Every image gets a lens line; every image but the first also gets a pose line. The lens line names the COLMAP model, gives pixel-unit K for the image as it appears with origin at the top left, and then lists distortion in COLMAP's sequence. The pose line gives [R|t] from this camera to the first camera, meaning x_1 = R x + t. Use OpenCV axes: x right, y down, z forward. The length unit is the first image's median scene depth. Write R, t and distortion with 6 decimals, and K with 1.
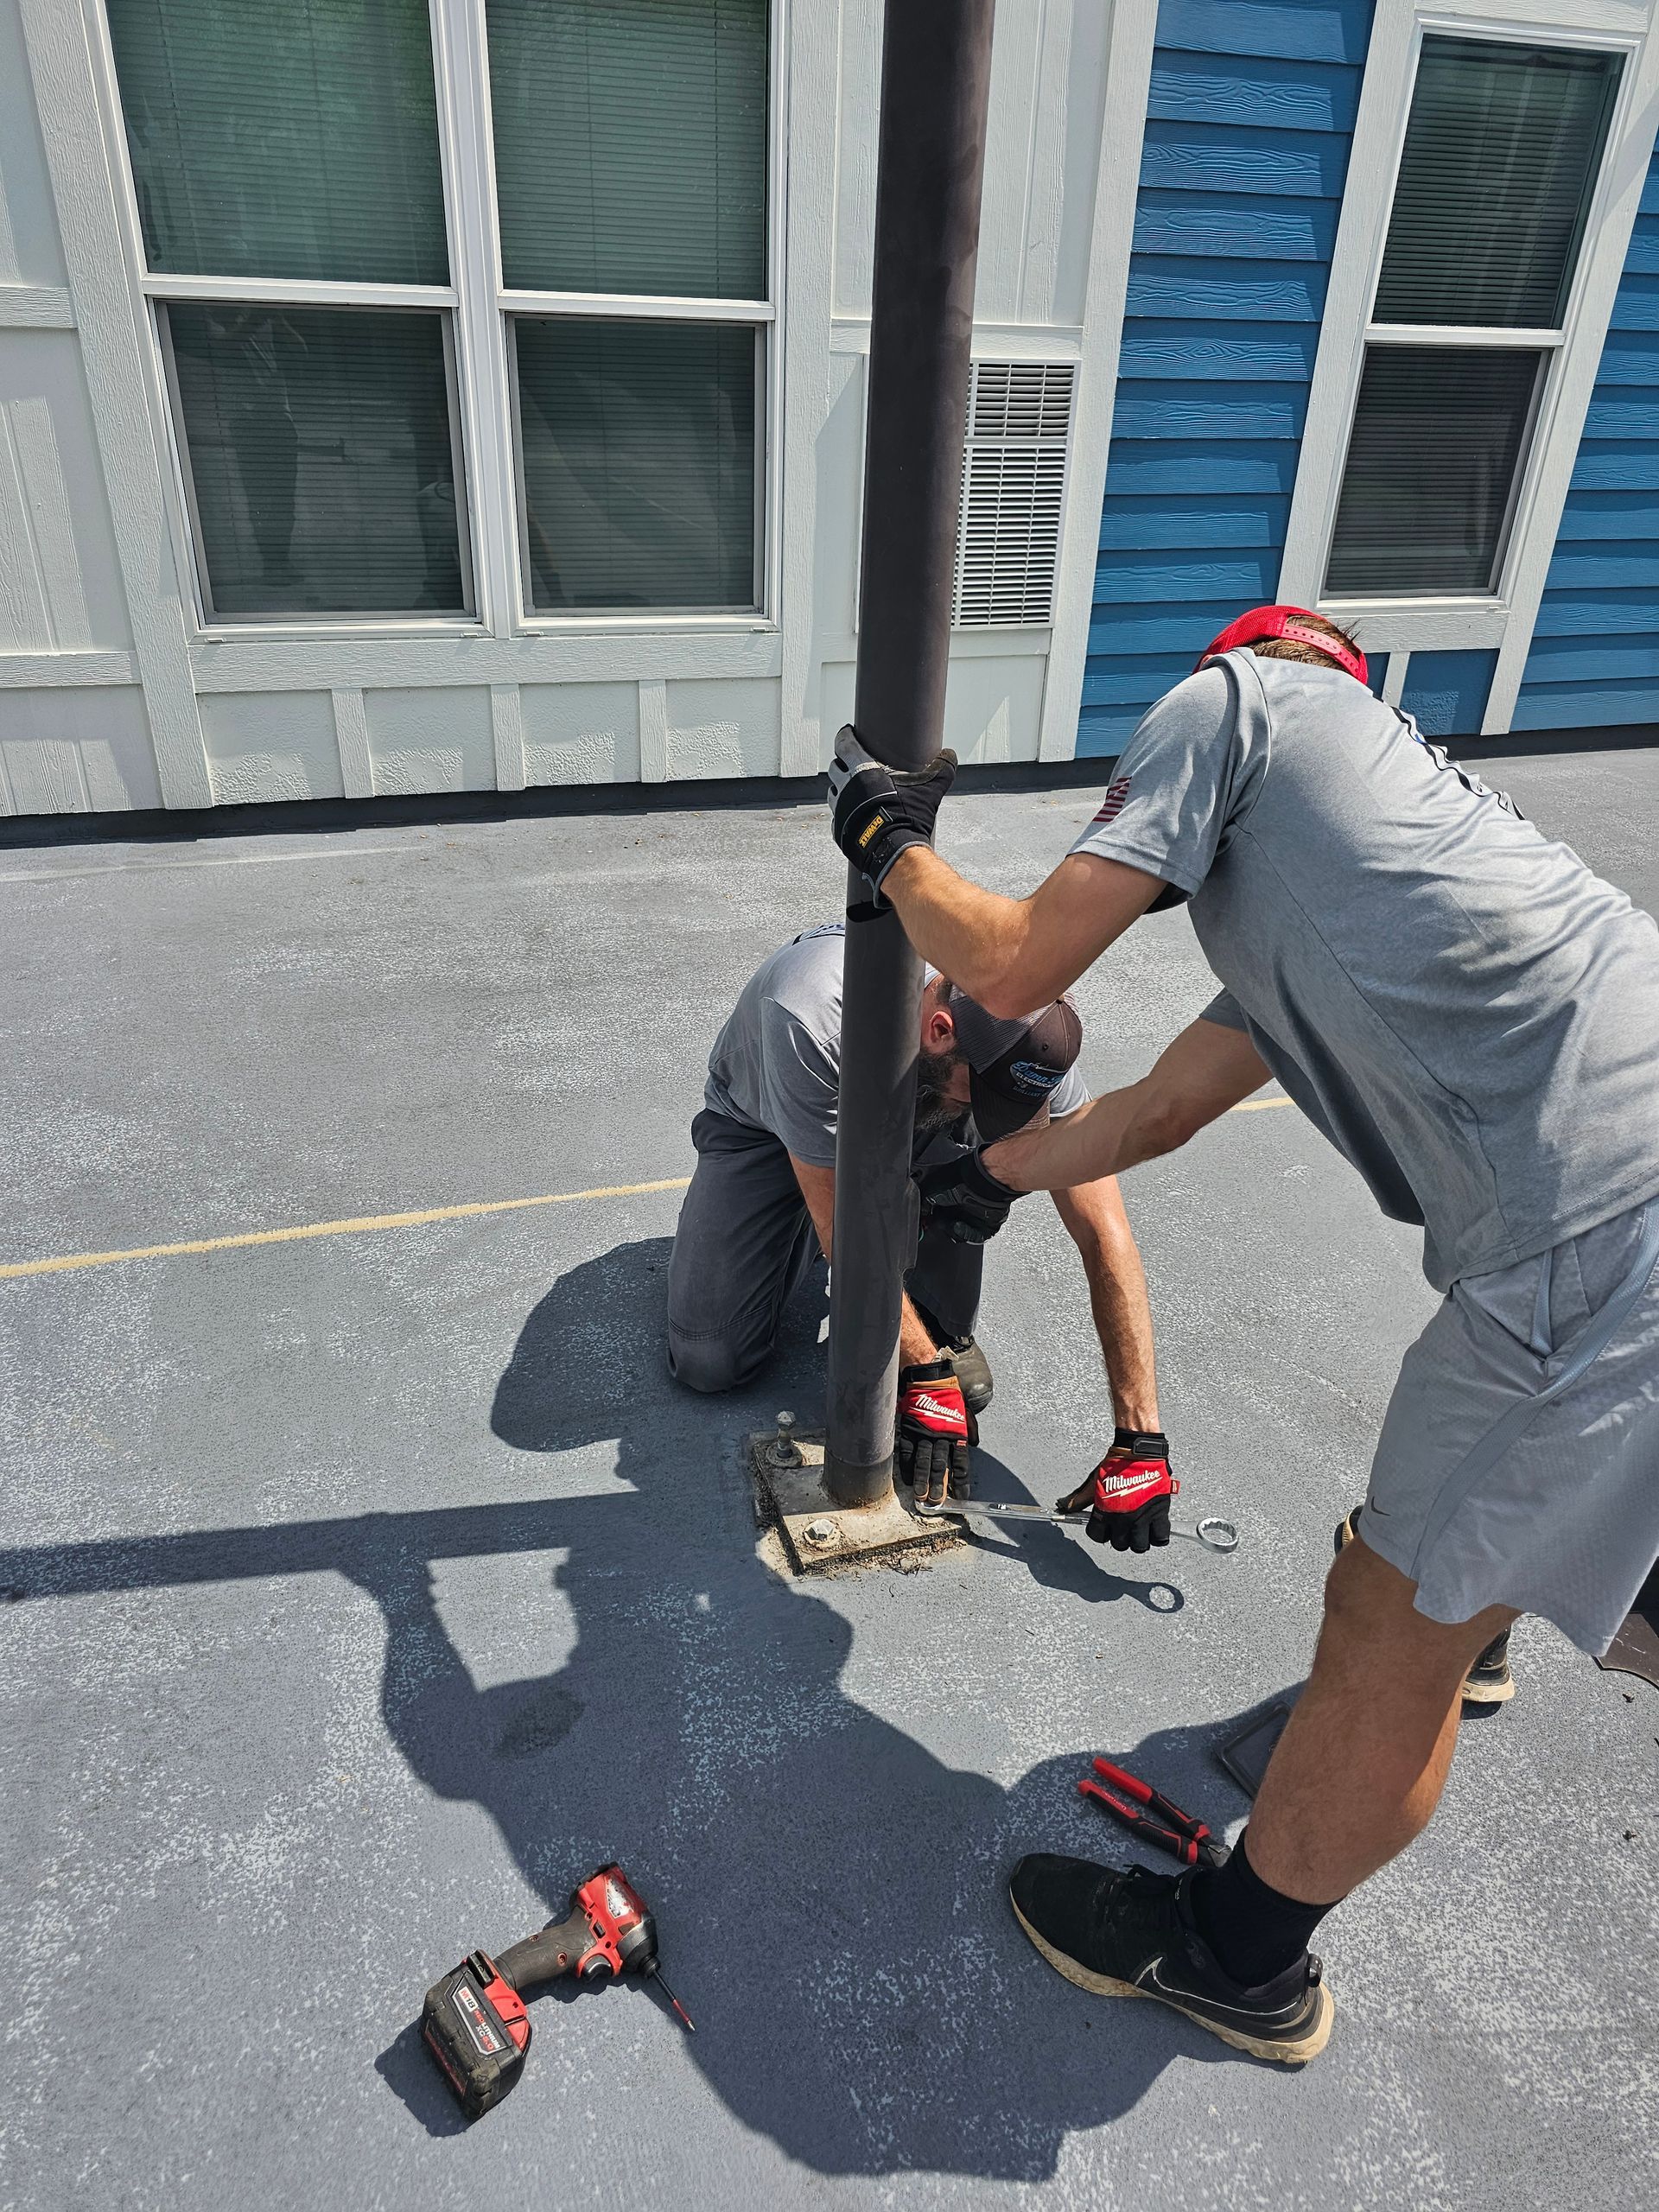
lens RADIAL K [[1475.8, 0, 846.7], [0, 1475.8, 1097.0], [0, 0, 1]] dist [0.030008, -0.022443]
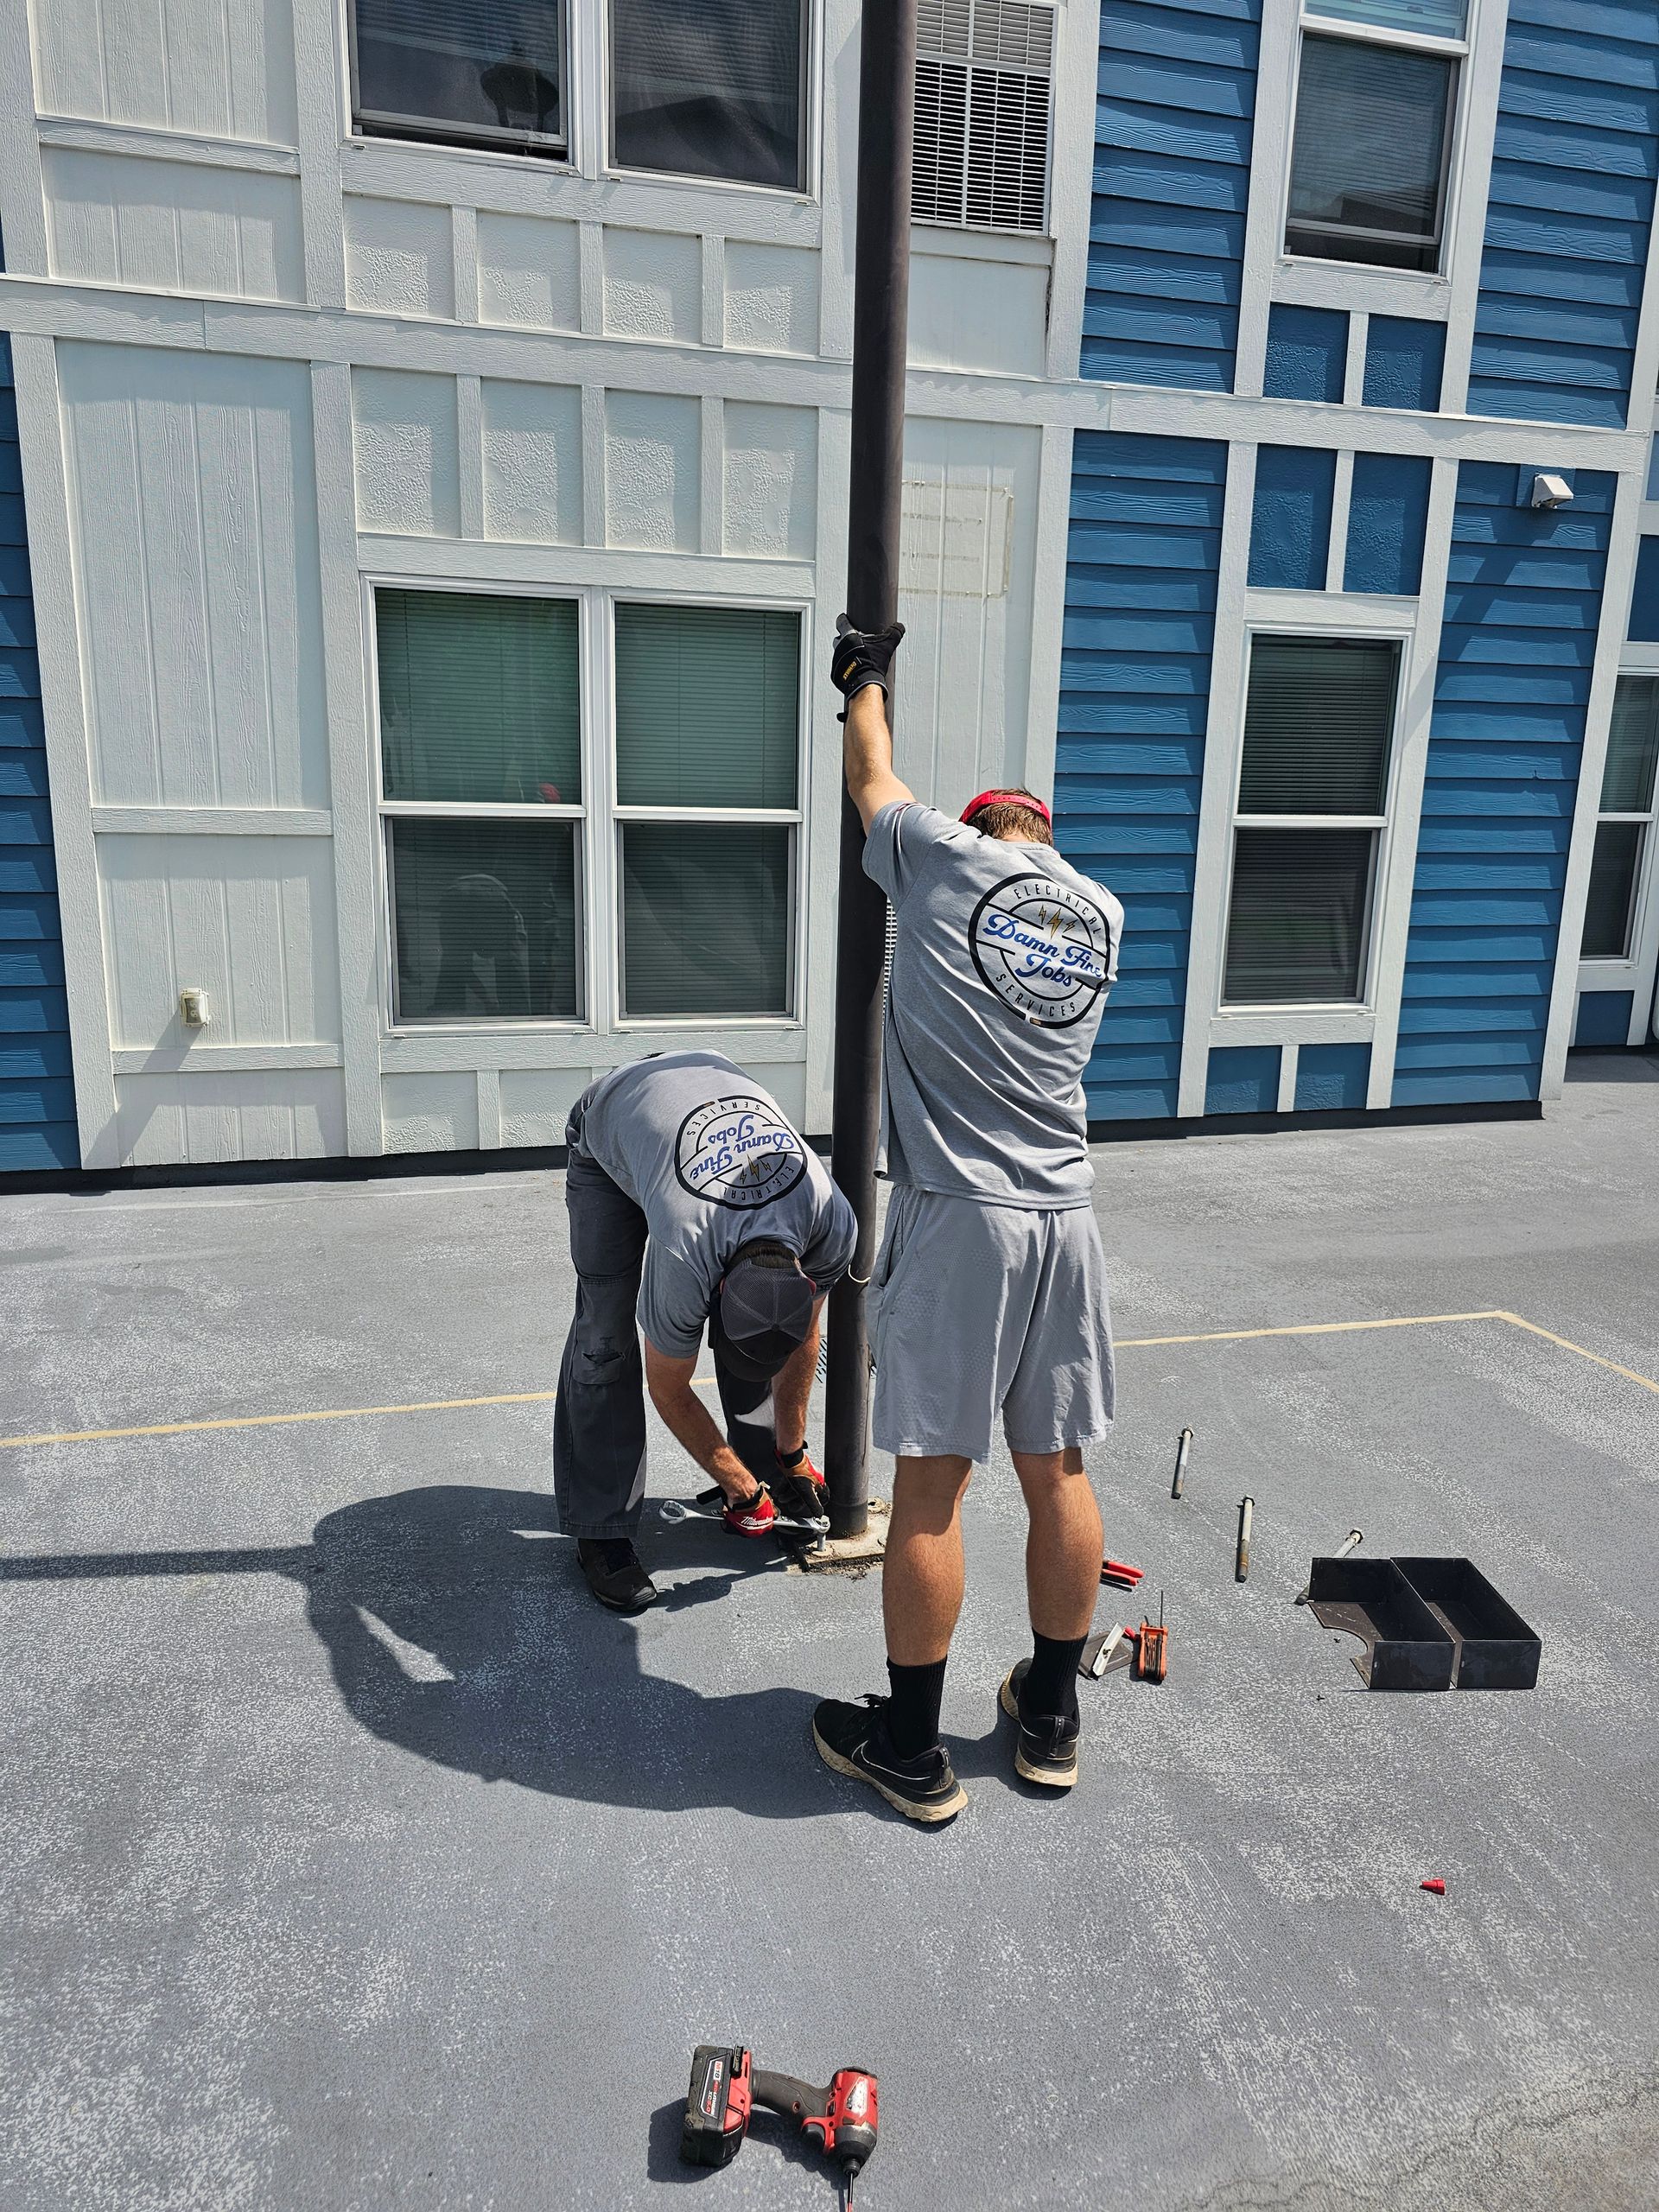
lens RADIAL K [[1475.8, 0, 821.4], [0, 1475.8, 1126.2], [0, 0, 1]] dist [0.030008, -0.022443]
pose [[0.999253, -0.006263, -0.038147, 0.021932], [-0.003856, 0.965715, -0.259576, 0.129785], [0.038465, 0.259530, 0.964969, -0.294704]]
